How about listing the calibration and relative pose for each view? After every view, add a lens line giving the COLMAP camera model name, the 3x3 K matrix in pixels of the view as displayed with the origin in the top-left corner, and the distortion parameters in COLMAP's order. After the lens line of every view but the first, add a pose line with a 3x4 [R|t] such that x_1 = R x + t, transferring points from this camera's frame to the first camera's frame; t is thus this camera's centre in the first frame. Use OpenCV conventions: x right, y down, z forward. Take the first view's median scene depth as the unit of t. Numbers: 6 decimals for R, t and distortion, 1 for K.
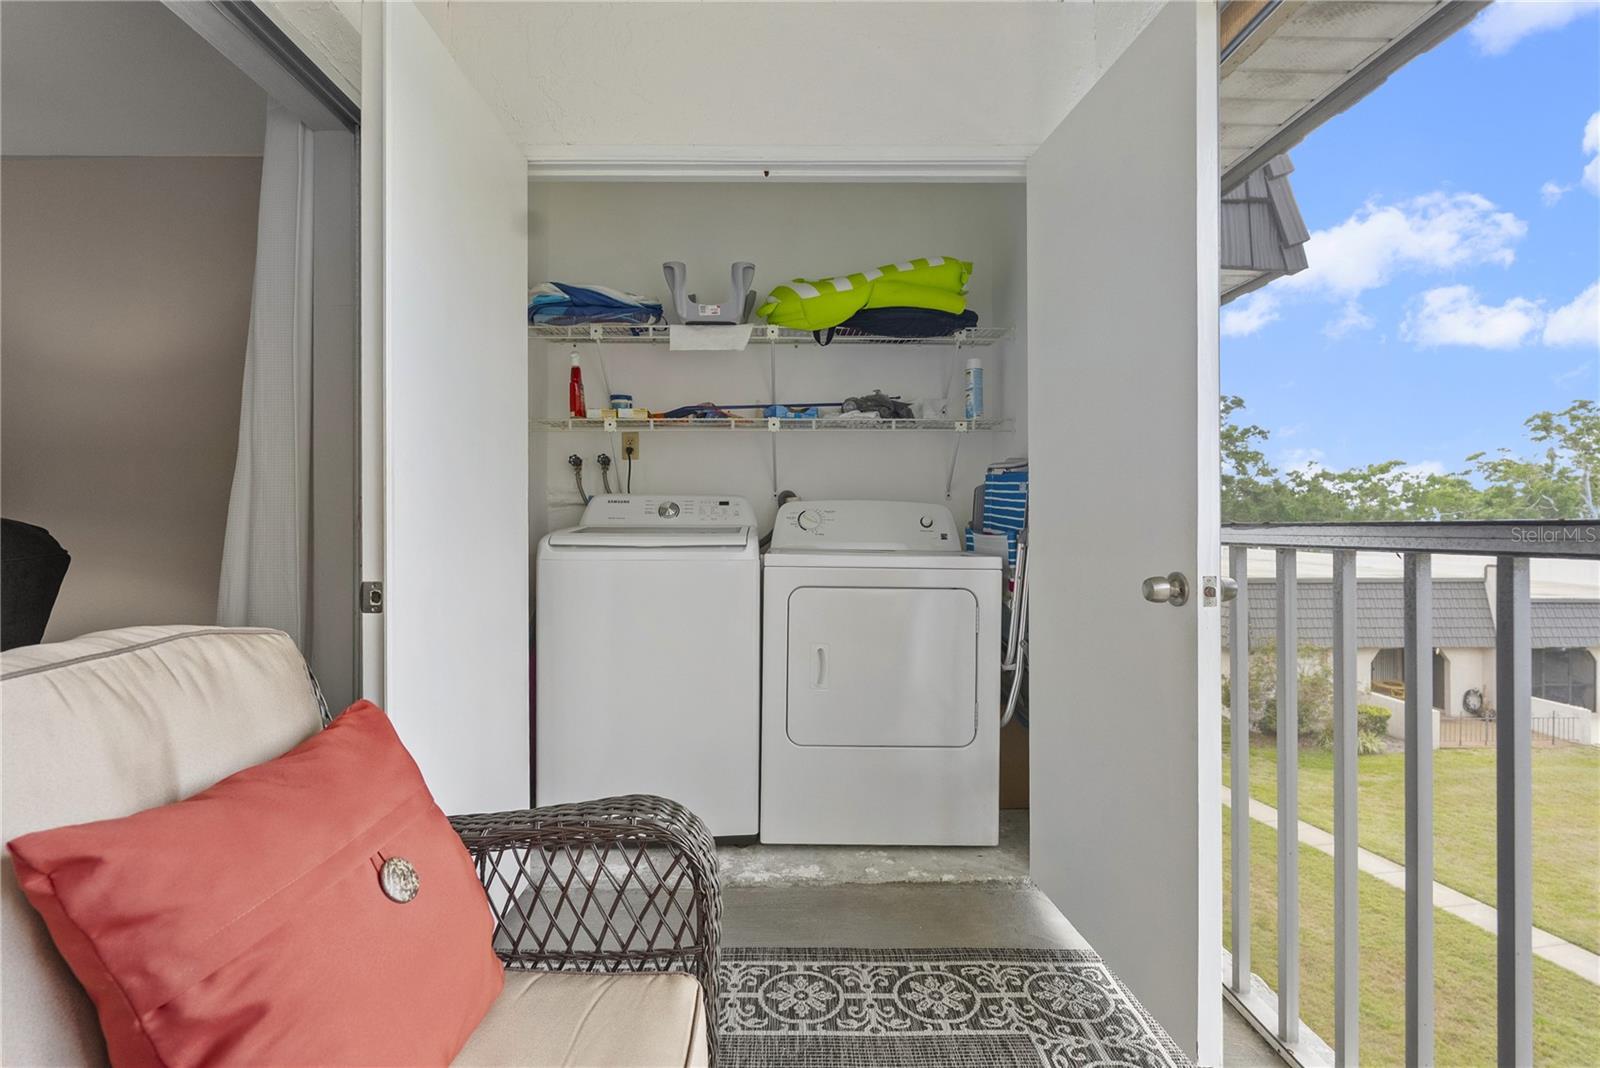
lens RADIAL K [[762.6, 0, 790.9], [0, 762.6, 520.4], [0, 0, 1]] dist [-0.000234, -0.000247]
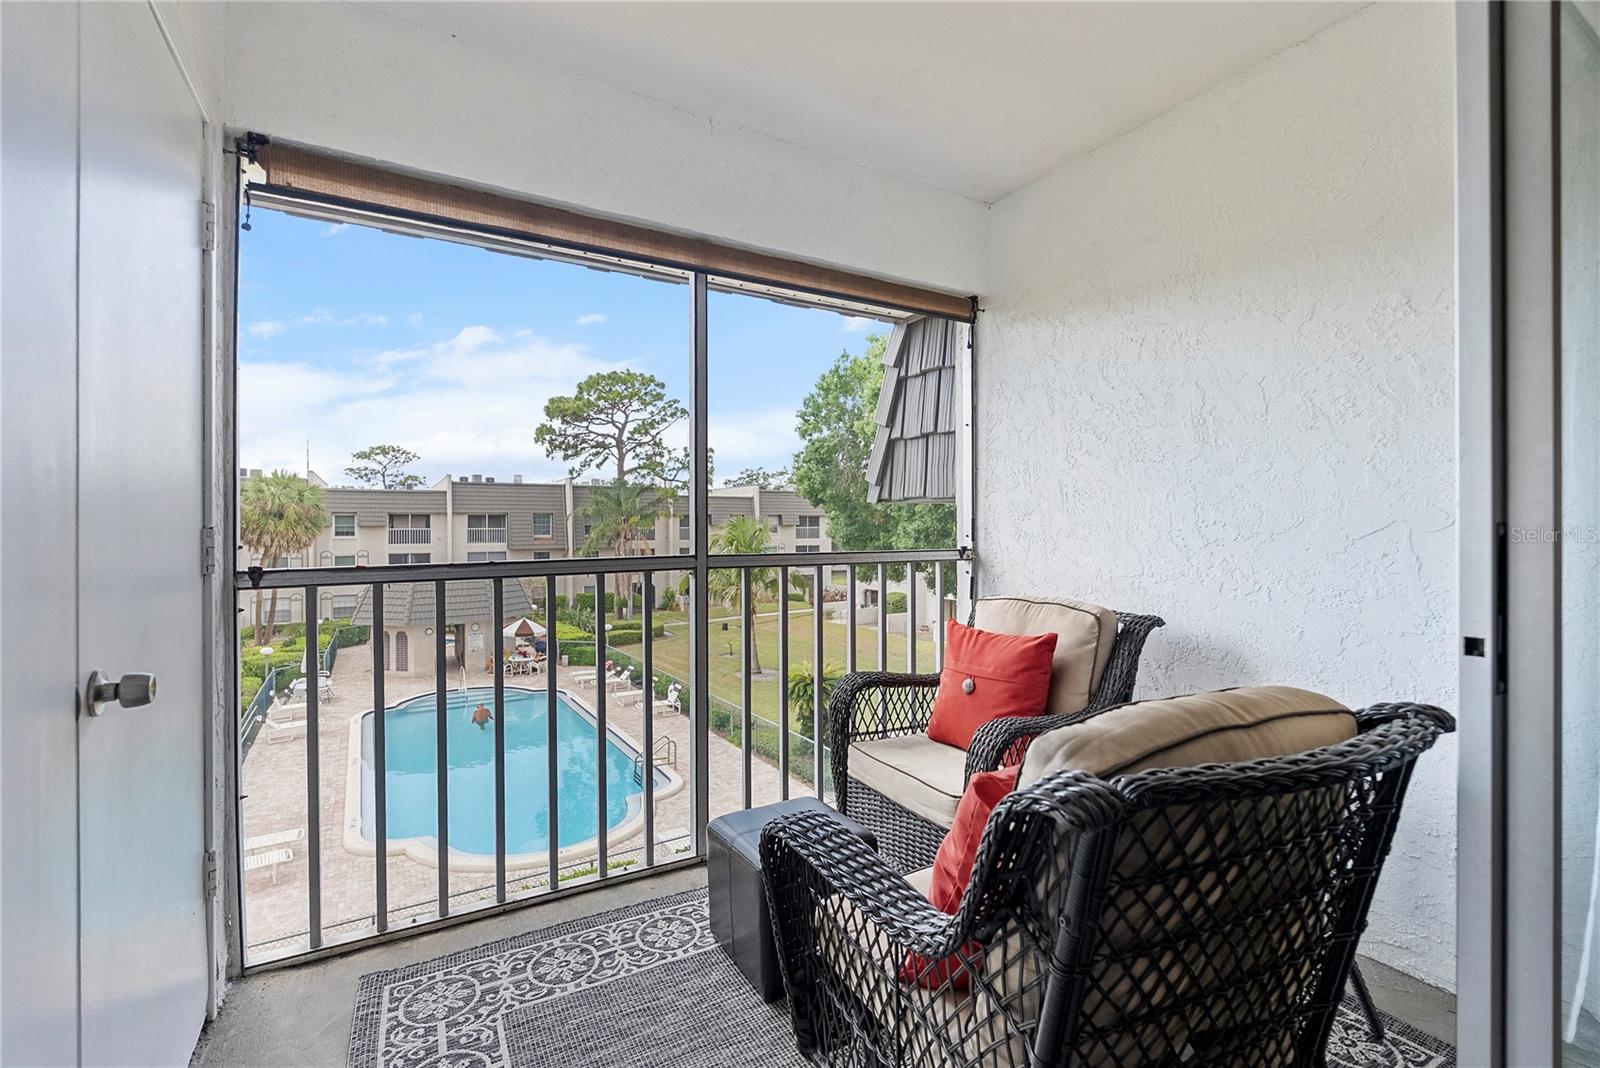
lens RADIAL K [[710.8, 0, 795.8], [0, 710.8, 527.5], [0, 0, 1]] dist [-0.001954, -0.000093]
pose [[-0.476396, -0.001257, 0.879230, -0.746487], [0.006385, 0.999968, 0.004889, -0.059956], [-0.879208, 0.007943, -0.476372, 0.980085]]
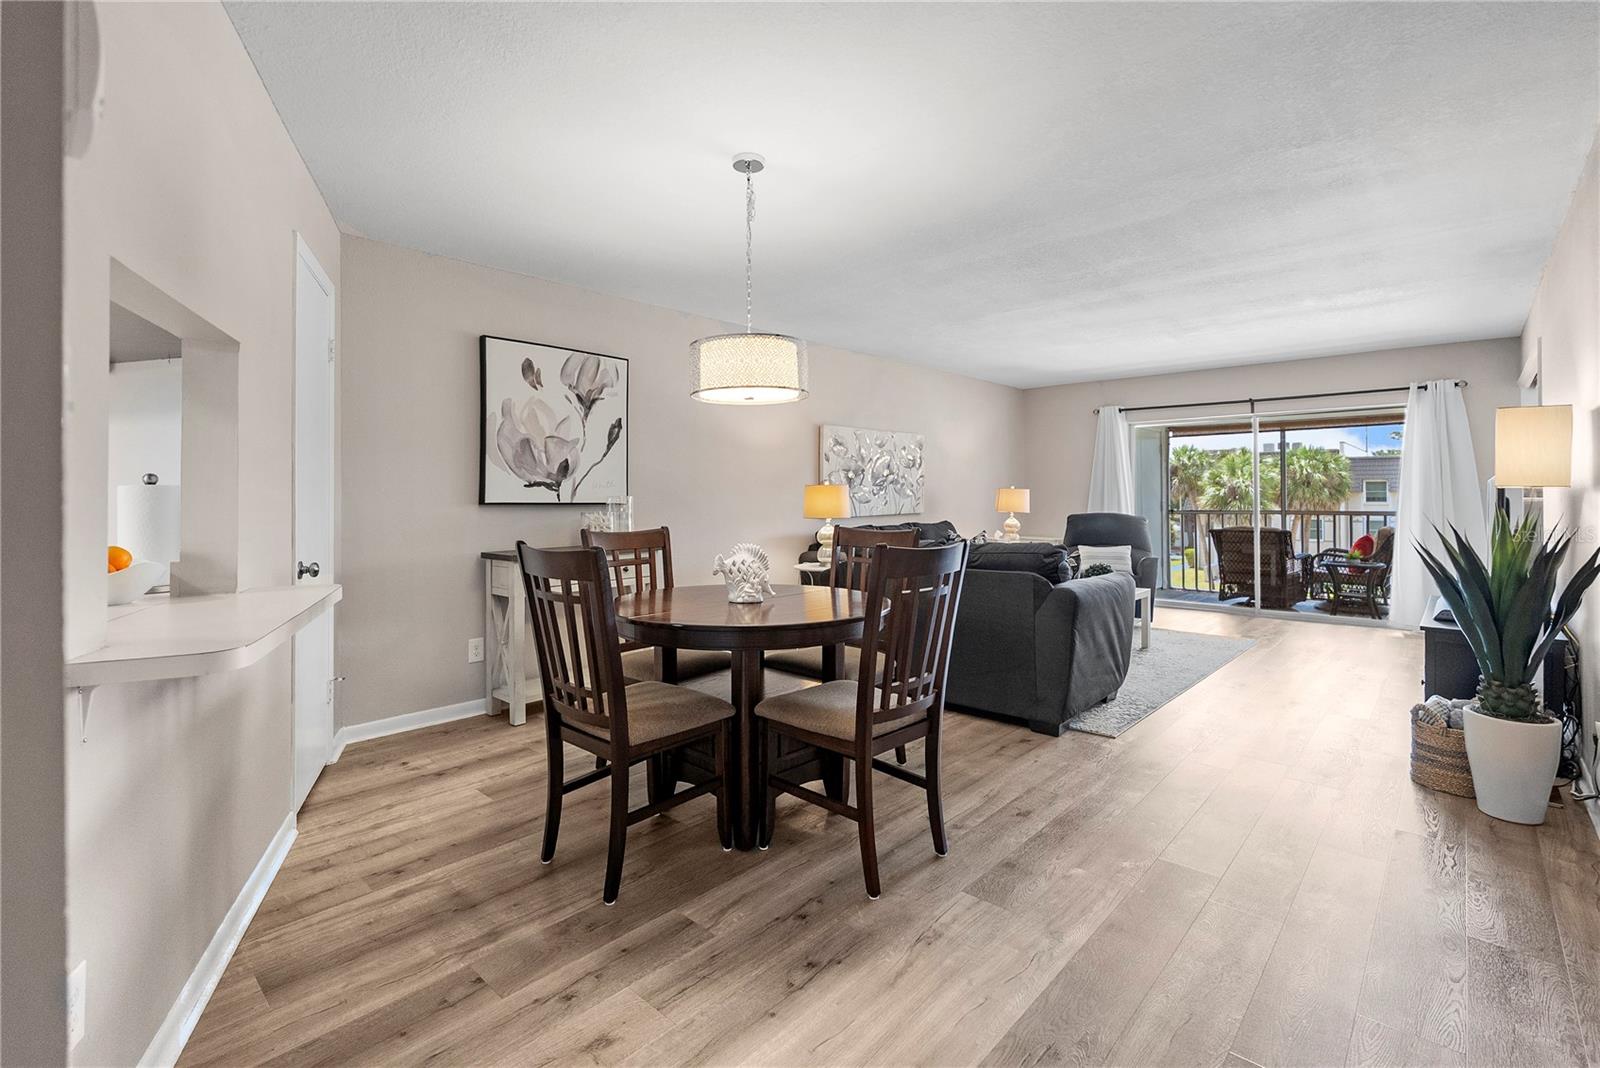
lens RADIAL K [[725.5, 0, 796.9], [0, 725.5, 489.3], [0, 0, 1]] dist [-0.002207, -0.000031]
pose [[0.703797, 0.001003, 0.710401, -5.253385], [0.007521, 0.999932, -0.008863, -0.124946], [-0.710361, 0.011581, 0.703742, -0.633665]]
